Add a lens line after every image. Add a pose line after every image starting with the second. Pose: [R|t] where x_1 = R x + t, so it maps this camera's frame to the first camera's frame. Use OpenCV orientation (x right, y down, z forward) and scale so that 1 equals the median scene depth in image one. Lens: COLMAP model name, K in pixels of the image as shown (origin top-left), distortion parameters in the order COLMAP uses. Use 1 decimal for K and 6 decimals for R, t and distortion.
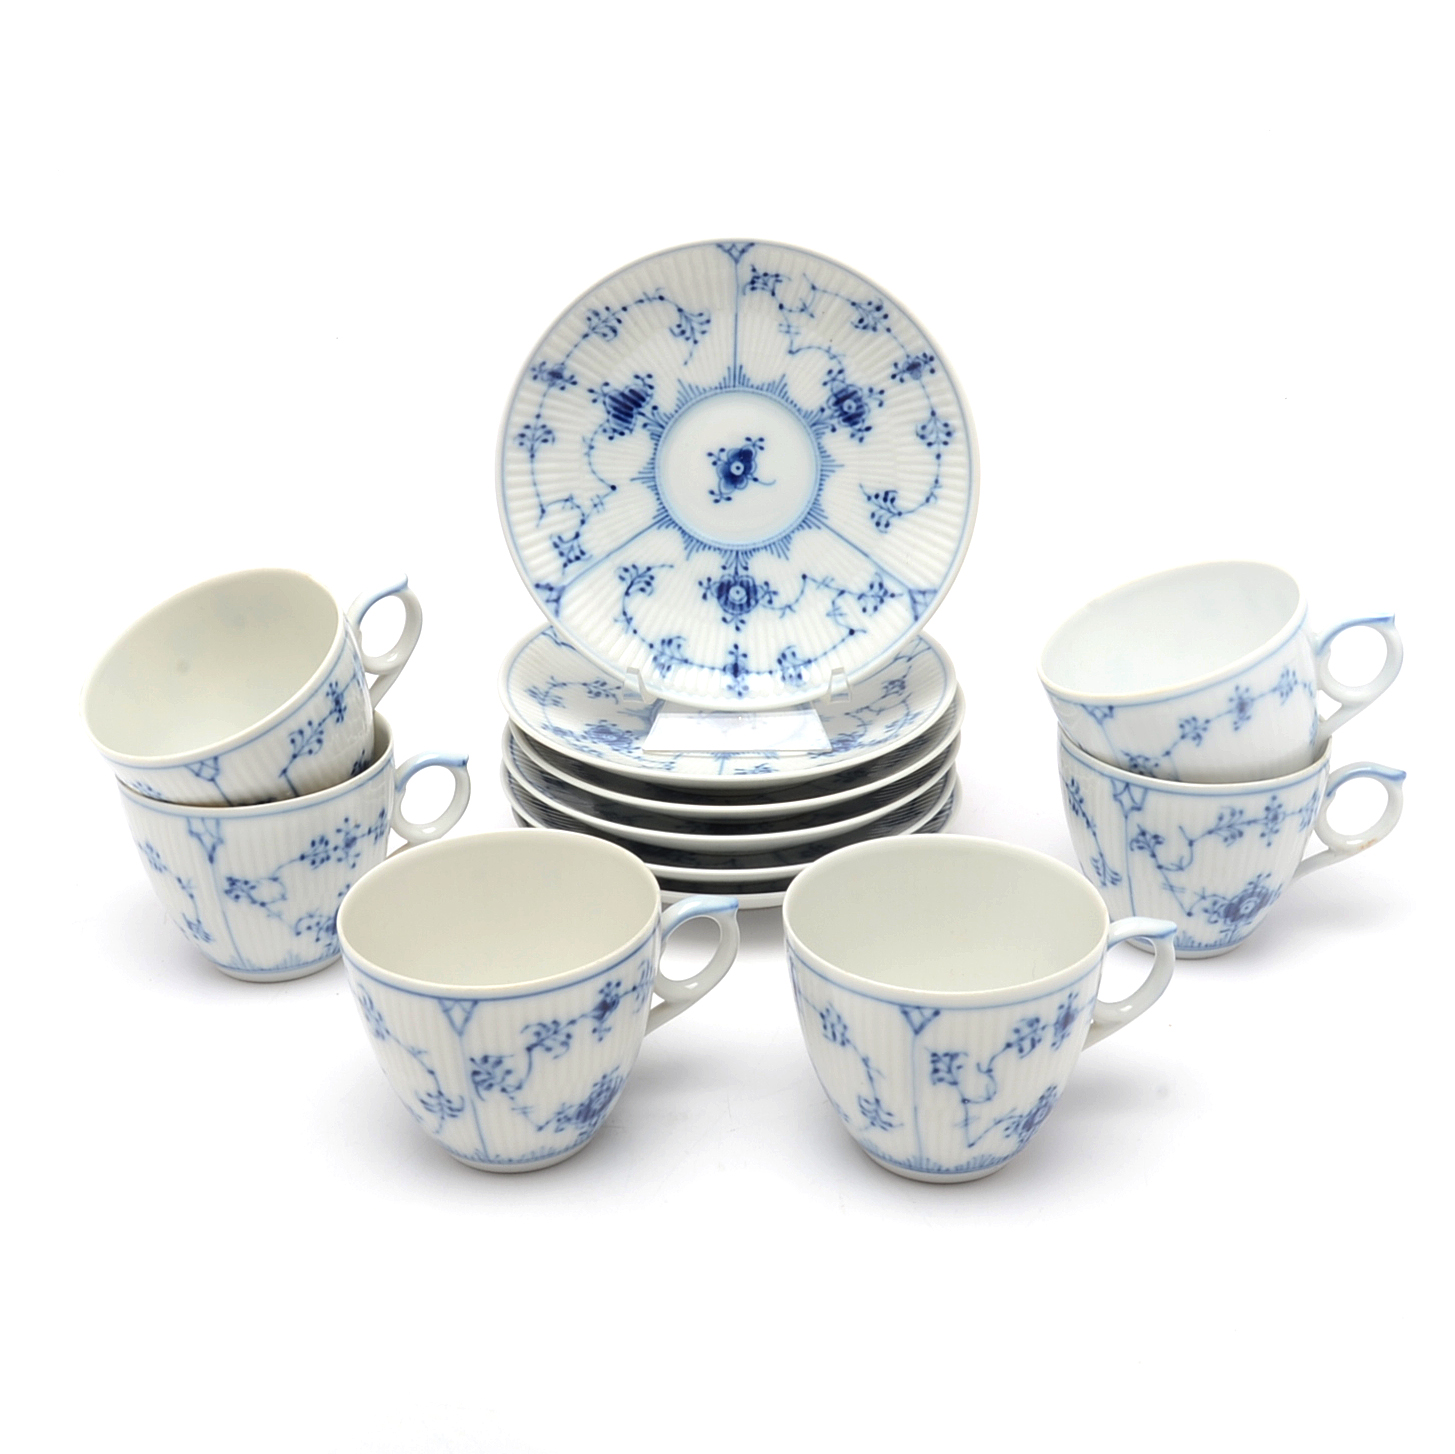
lens RADIAL K [[2647.1, 0, 726.0], [0, 2647.1, 724.9], [0, 0, 1]] dist [0.076517, 0.000000]
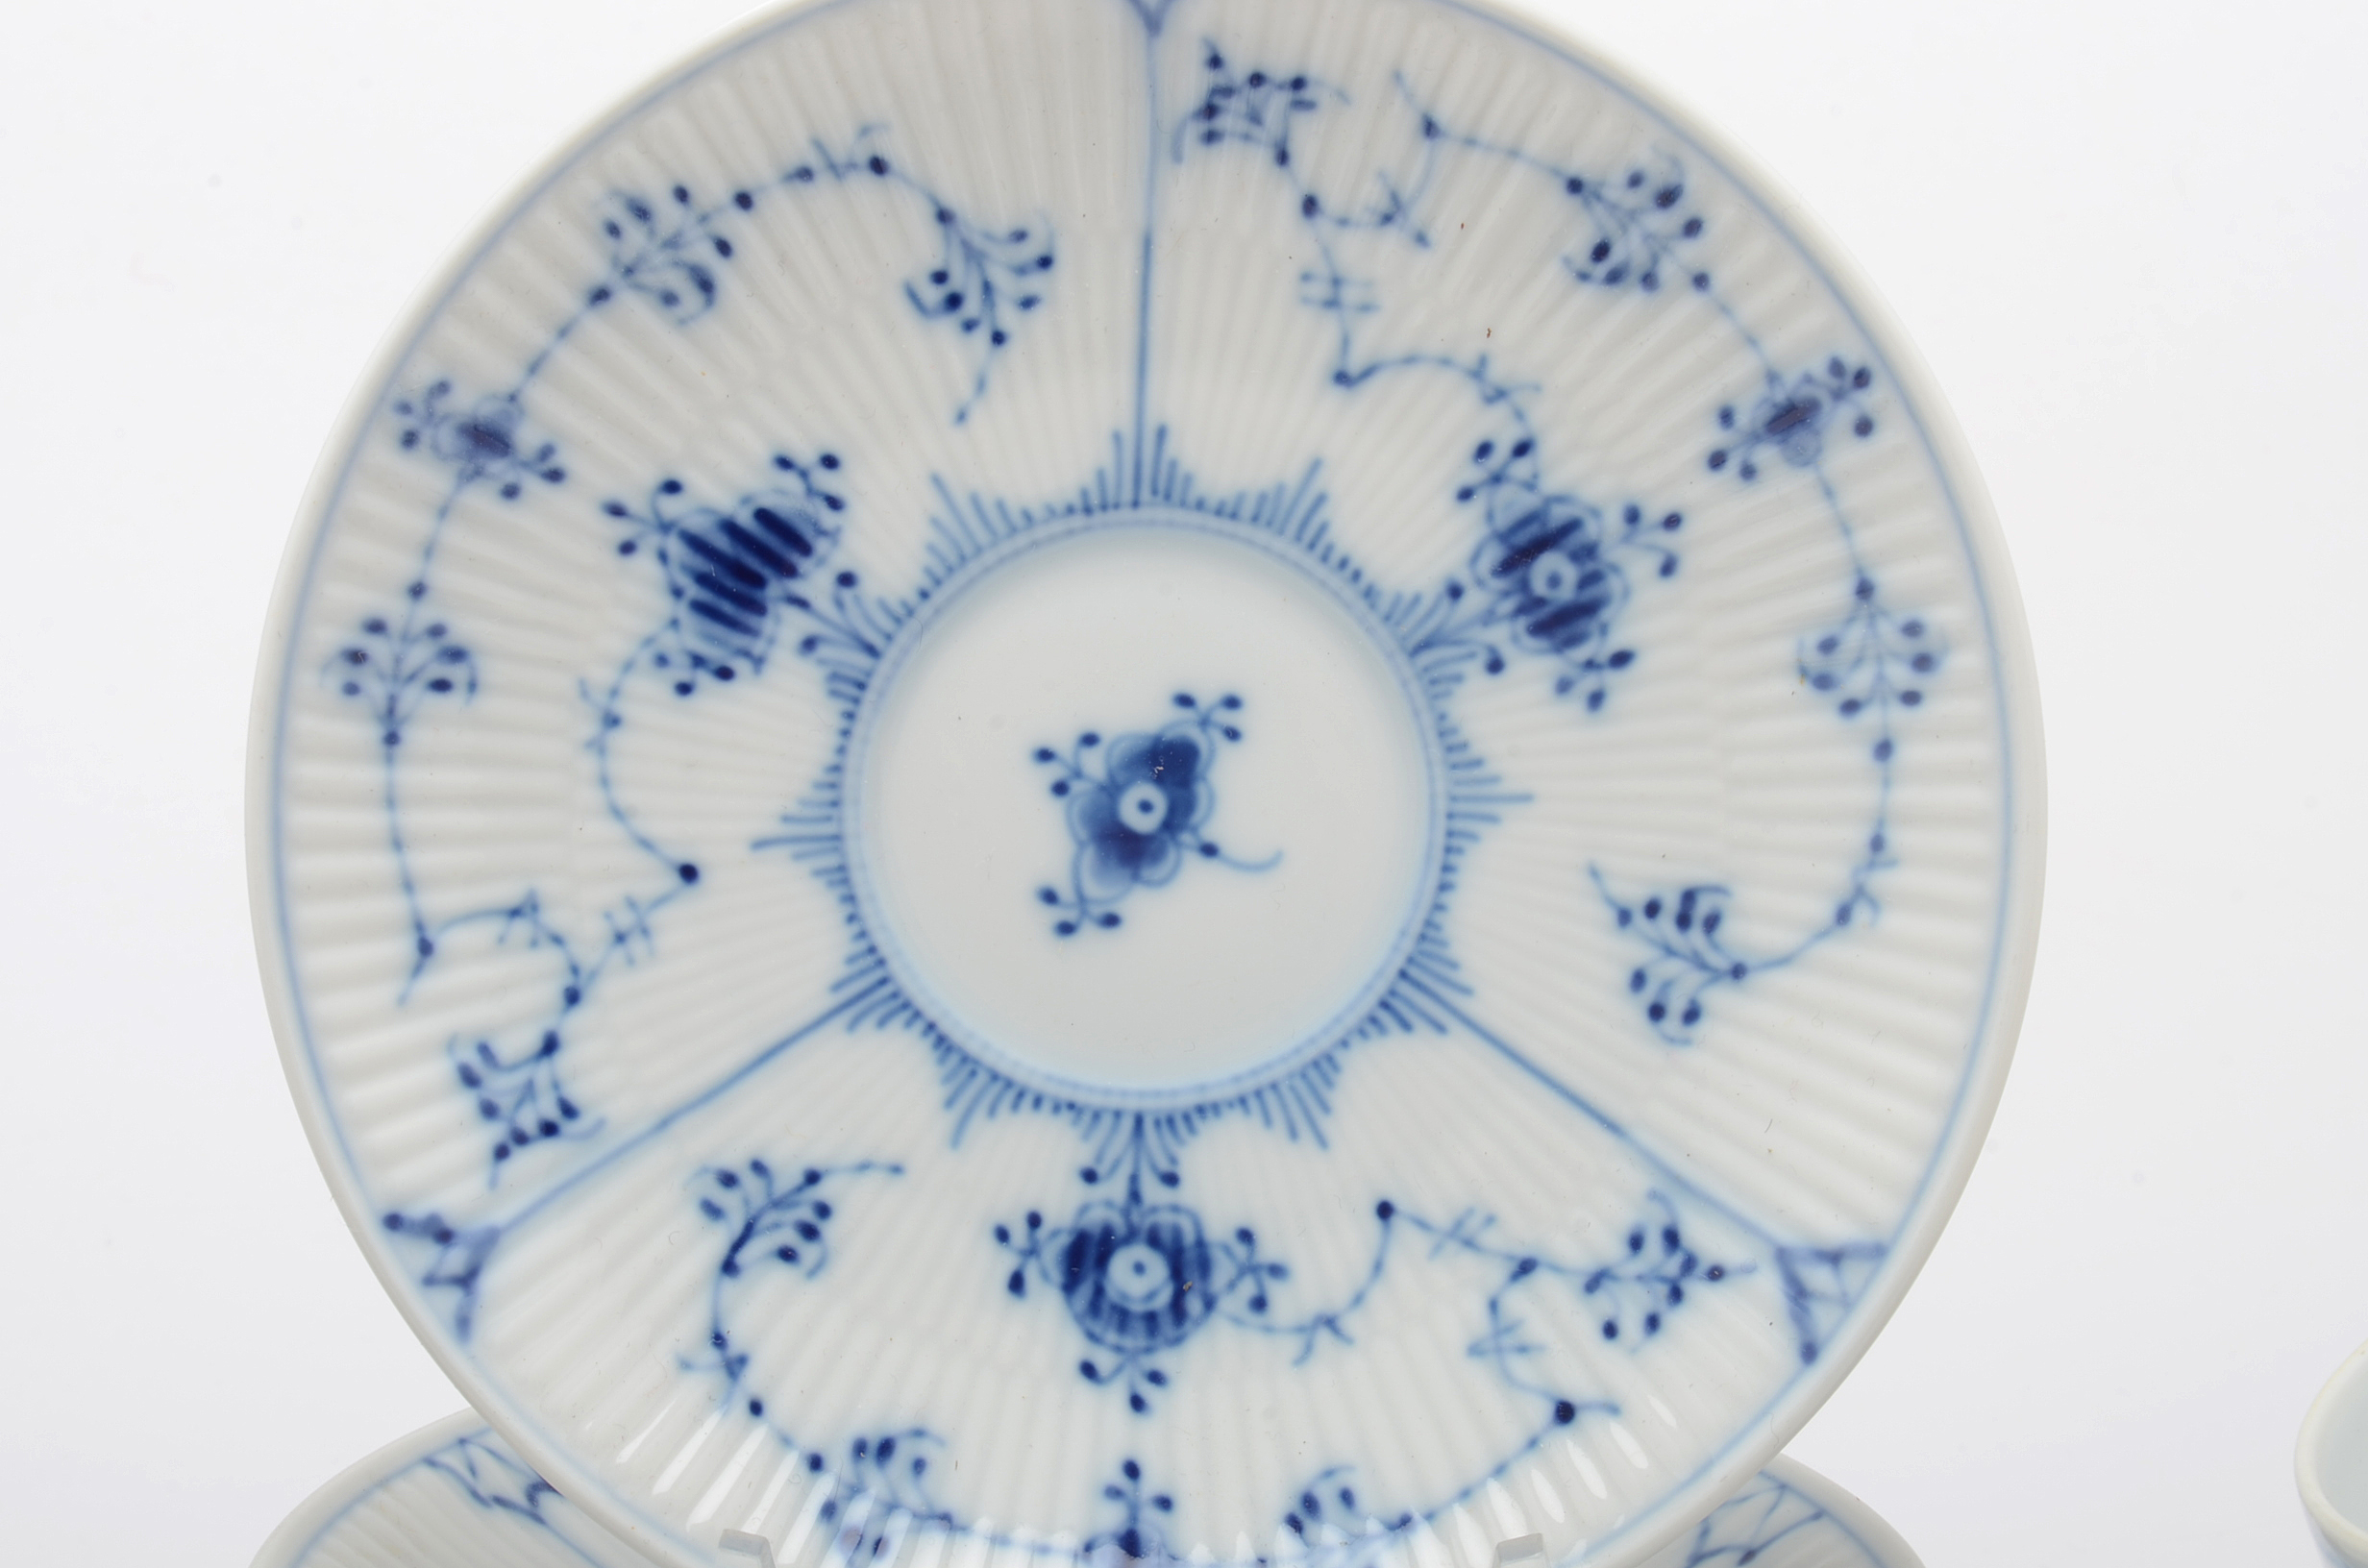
lens RADIAL K [[5150.4, 0, 1176.7], [0, 5150.4, 786.4], [0, 0, 1]] dist [-0.050841, 0.000000]
pose [[0.999272, 0.012557, 0.036016, -0.011483], [-0.002644, 0.964782, -0.263038, 0.041392], [-0.038050, 0.262751, 0.964113, 0.485975]]
